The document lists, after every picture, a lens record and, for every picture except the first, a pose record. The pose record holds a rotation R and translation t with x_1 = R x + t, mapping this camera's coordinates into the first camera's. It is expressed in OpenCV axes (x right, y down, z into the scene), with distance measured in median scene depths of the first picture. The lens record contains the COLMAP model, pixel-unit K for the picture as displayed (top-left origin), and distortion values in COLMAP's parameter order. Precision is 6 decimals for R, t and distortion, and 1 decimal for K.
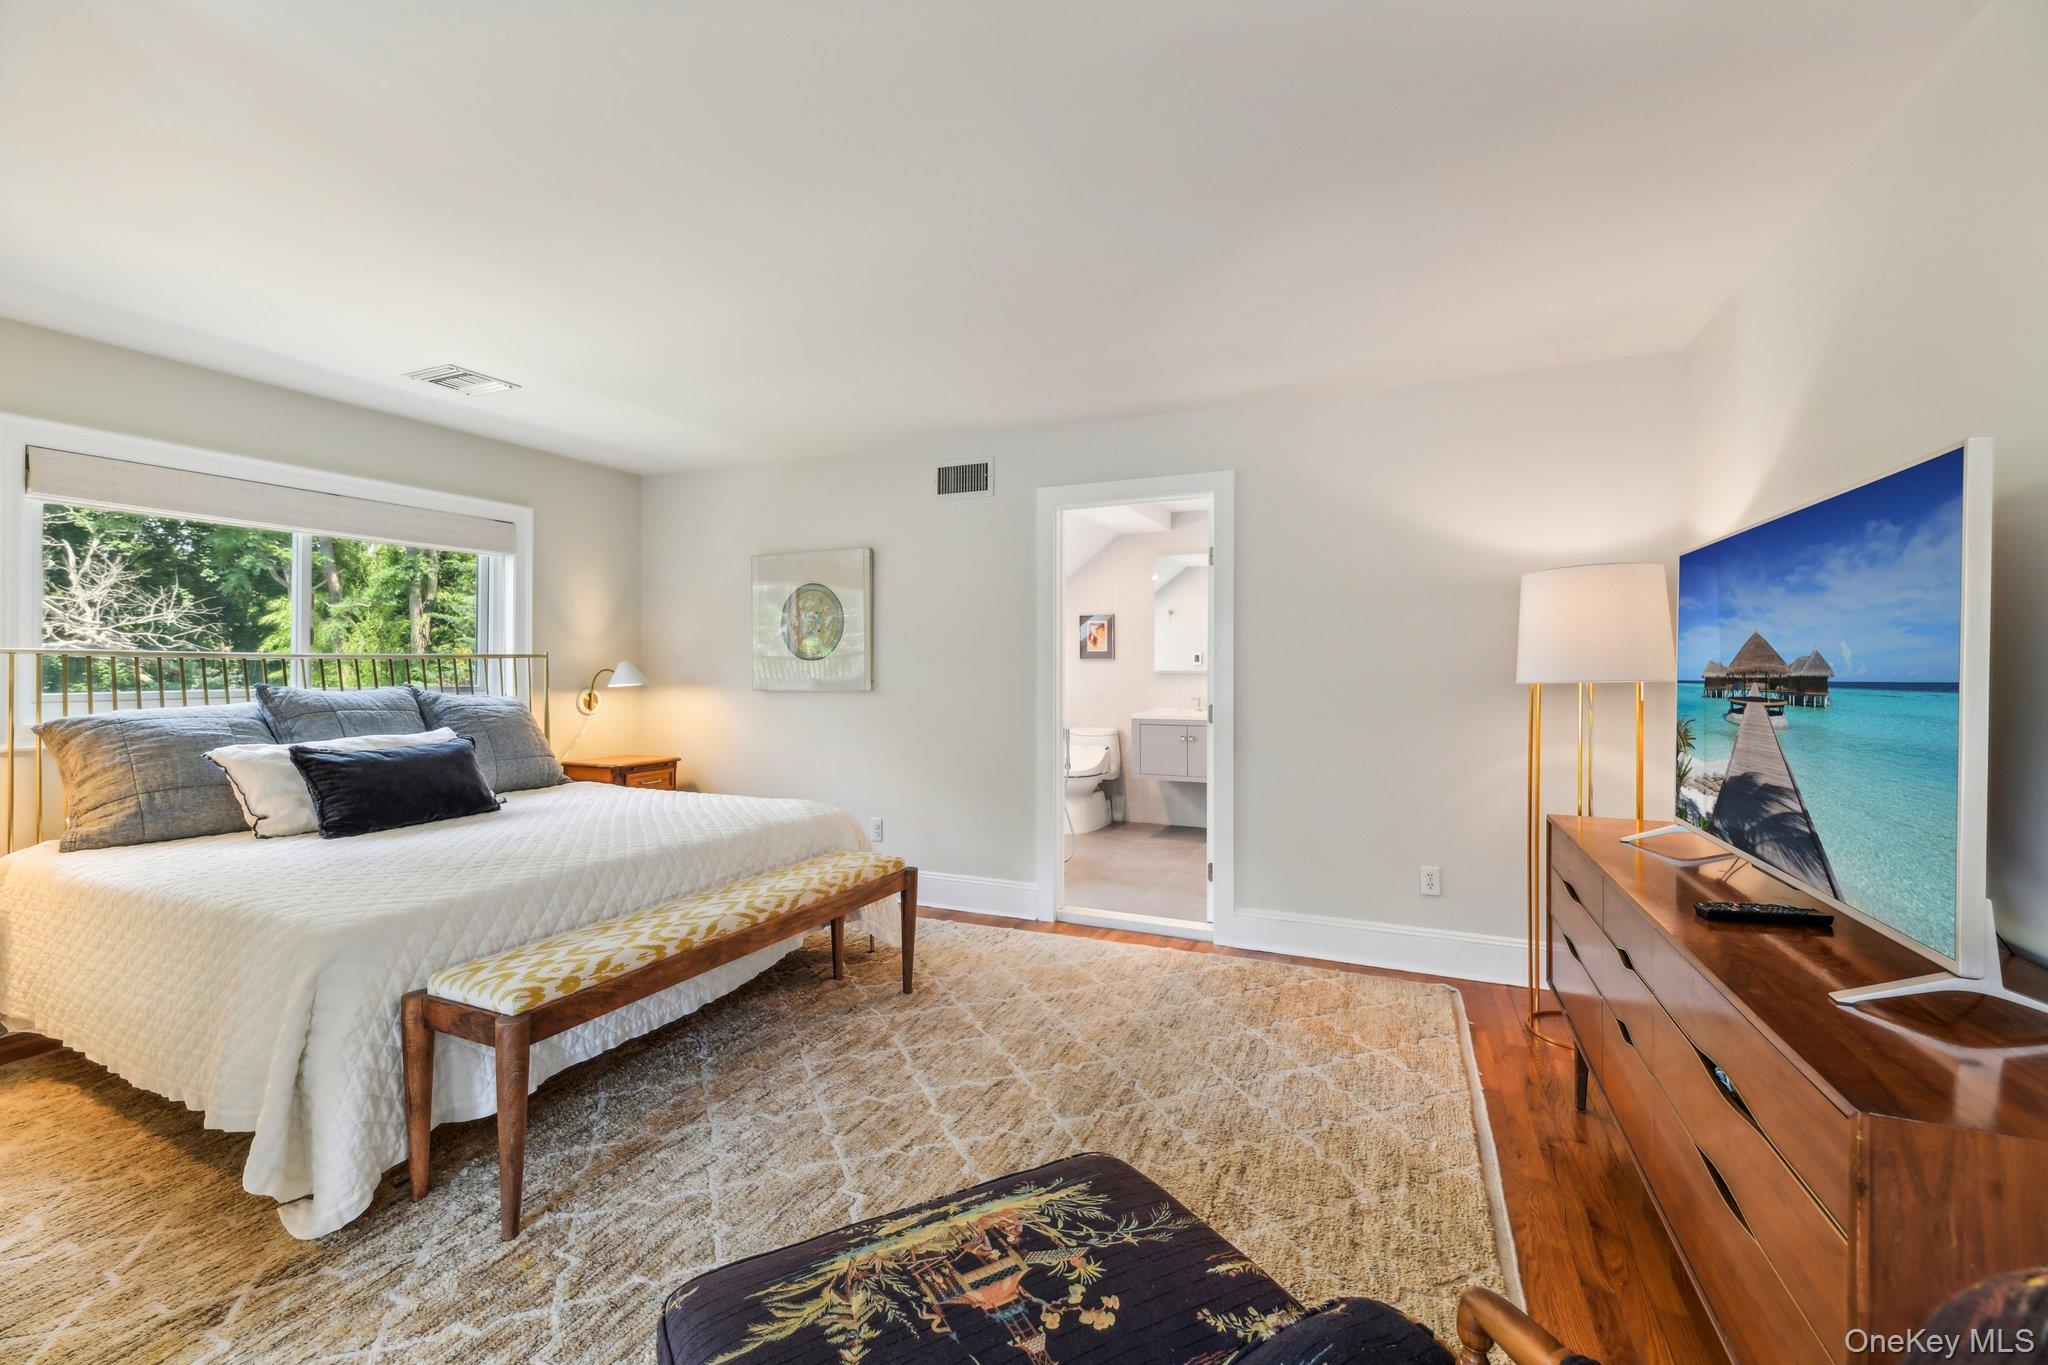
lens RADIAL K [[832.5, 0, 1024.0], [0, 832.5, 682.5], [0, 0, 1]] dist [-0.000210, -0.000008]
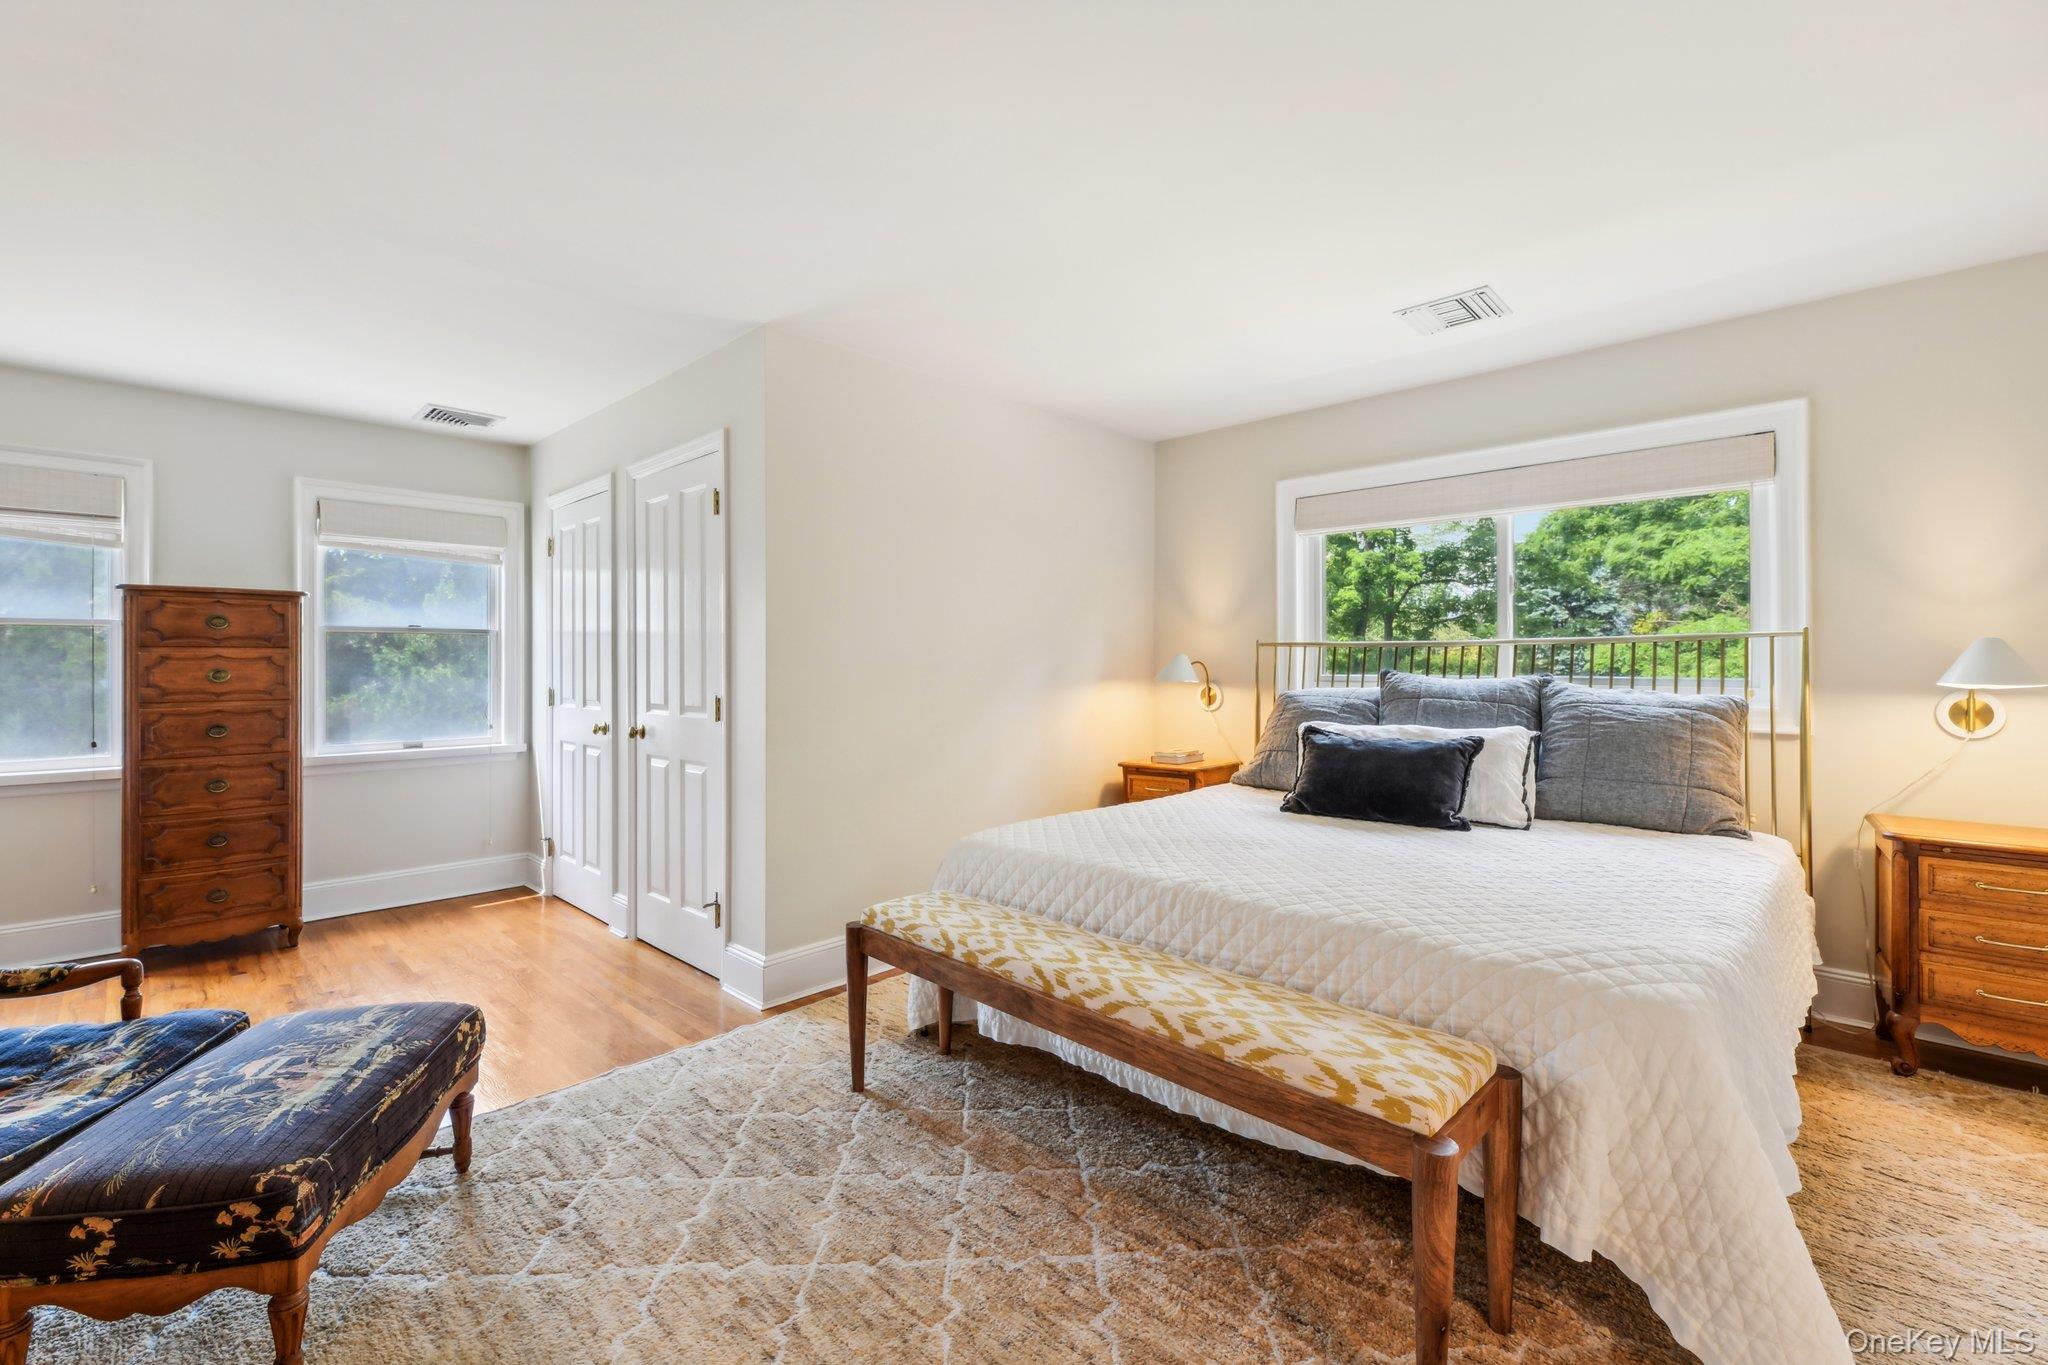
lens RADIAL K [[876.0, 0, 1024.0], [0, 876.0, 682.5], [0, 0, 1]] dist [0.001805, -0.000116]
pose [[-0.342294, 0.018371, -0.939413, 0.429995], [-0.015726, 0.999557, 0.025277, -0.011933], [0.939461, 0.023425, -0.341853, 1.253945]]
